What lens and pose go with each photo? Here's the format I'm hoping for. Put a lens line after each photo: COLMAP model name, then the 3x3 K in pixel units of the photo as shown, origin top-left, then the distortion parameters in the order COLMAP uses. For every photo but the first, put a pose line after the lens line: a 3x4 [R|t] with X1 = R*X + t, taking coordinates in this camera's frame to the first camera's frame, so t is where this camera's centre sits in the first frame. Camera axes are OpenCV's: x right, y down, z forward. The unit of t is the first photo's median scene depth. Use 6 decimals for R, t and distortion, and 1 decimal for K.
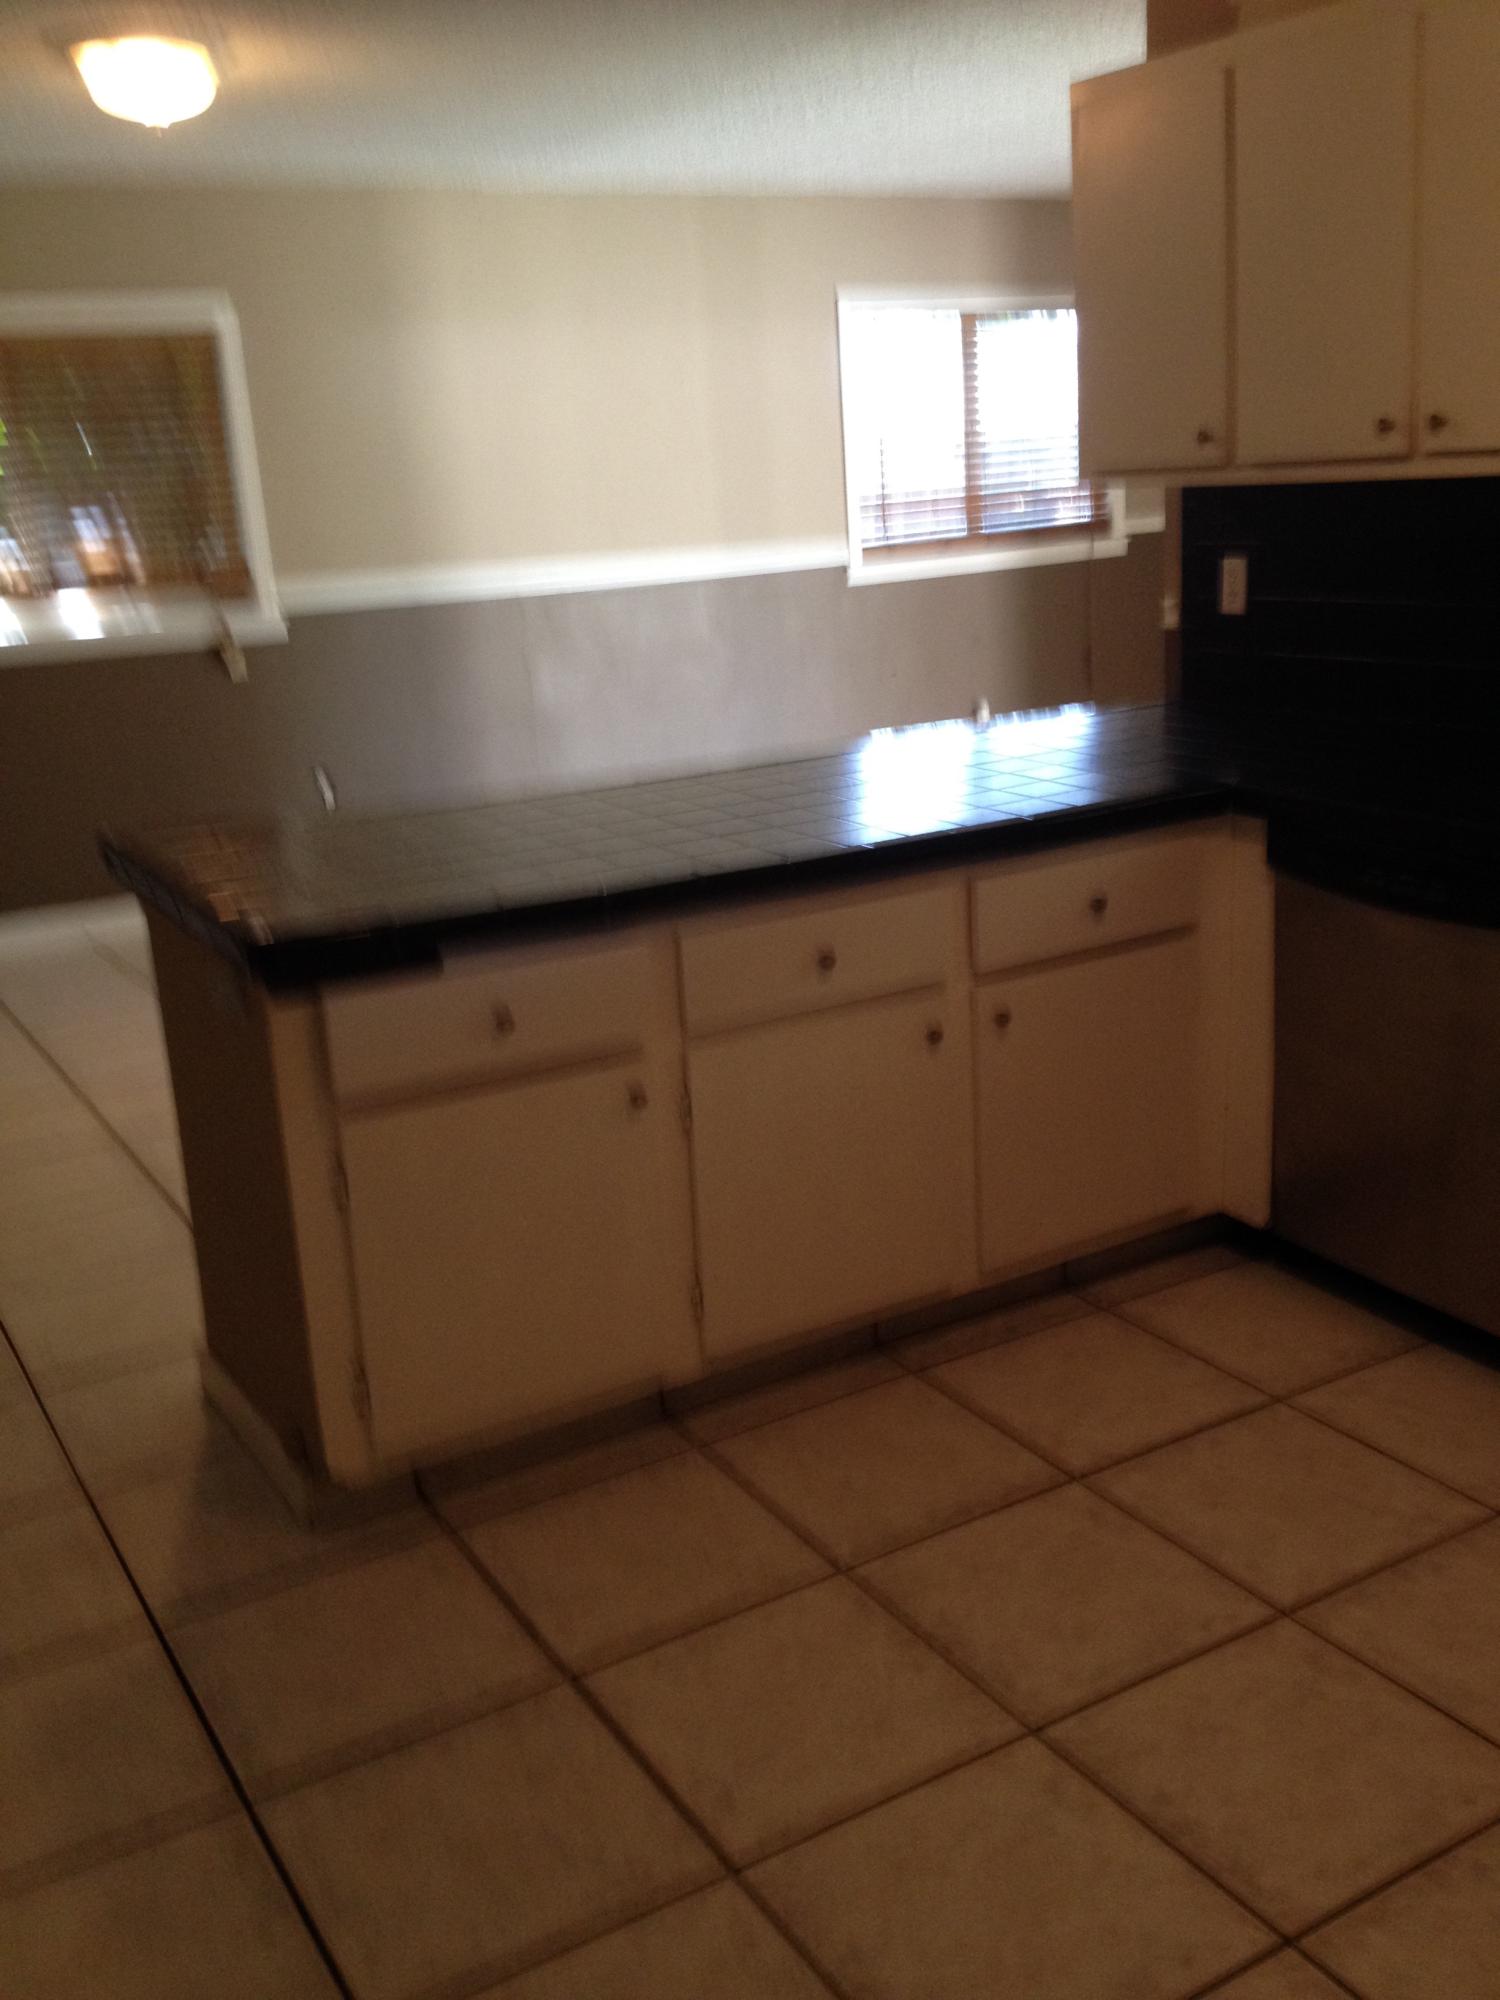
lens RADIAL K [[1951.0, 0, 796.3], [0, 1951.0, 1010.1], [0, 0, 1]] dist [0.067875, -0.005729]
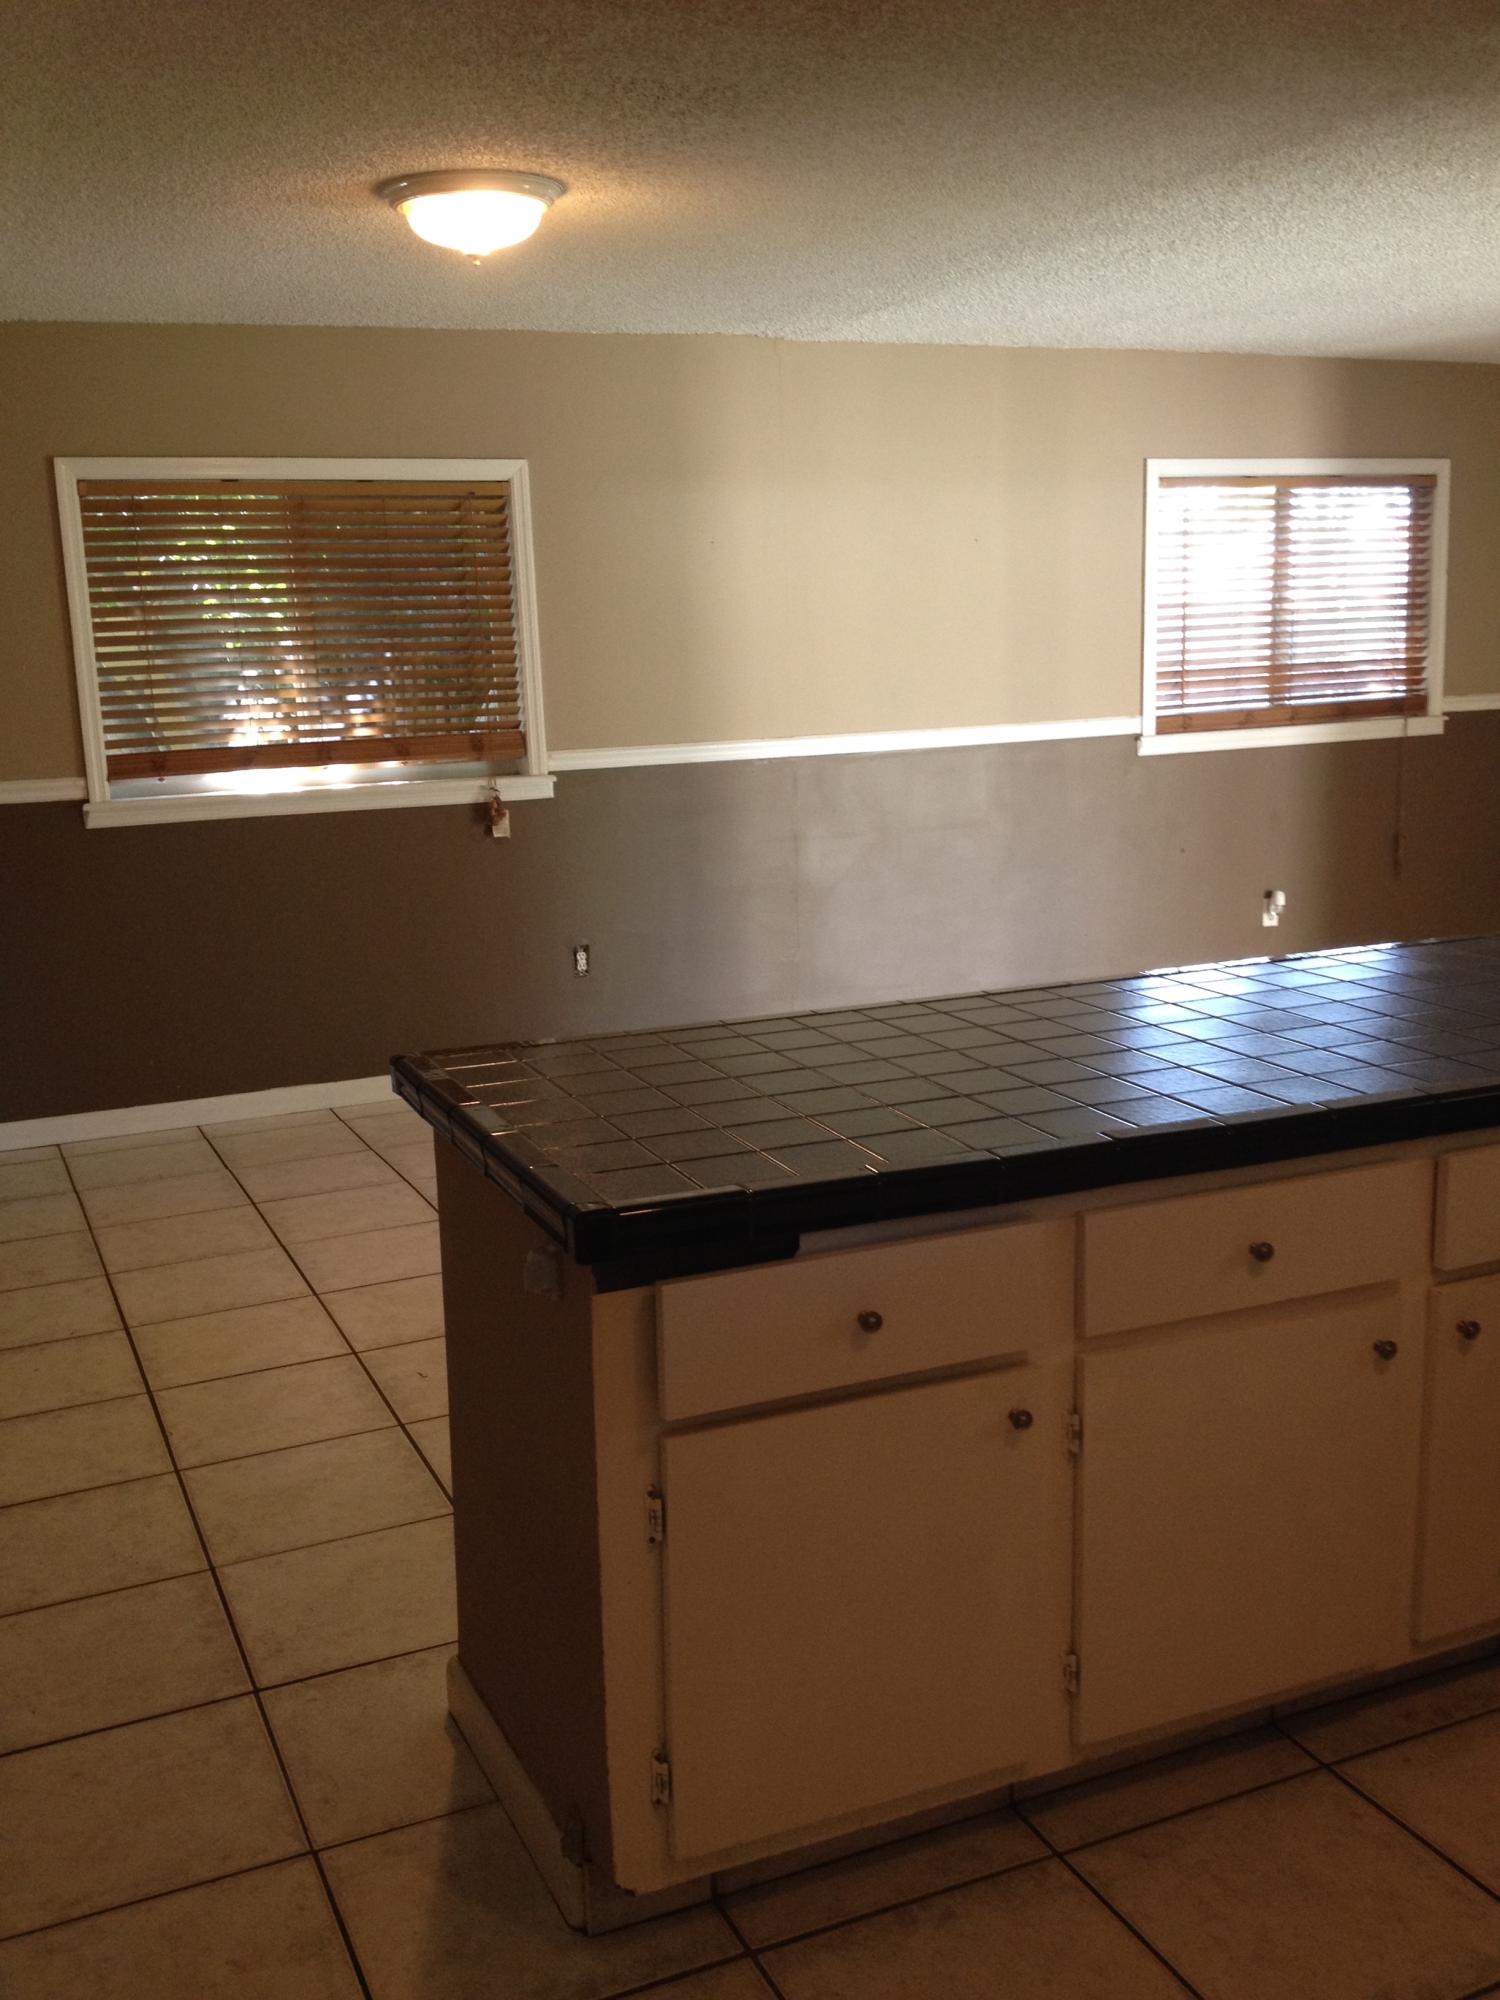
lens RADIAL K [[1937.3, 0, 750.0], [0, 1937.3, 1000.0], [0, 0, 1]] dist [0.156347, -0.298512]
pose [[0.991631, 0.046353, -0.120500, -0.068884], [-0.055936, 0.995430, -0.077400, -0.037763], [0.116361, 0.083492, 0.989691, 0.125977]]
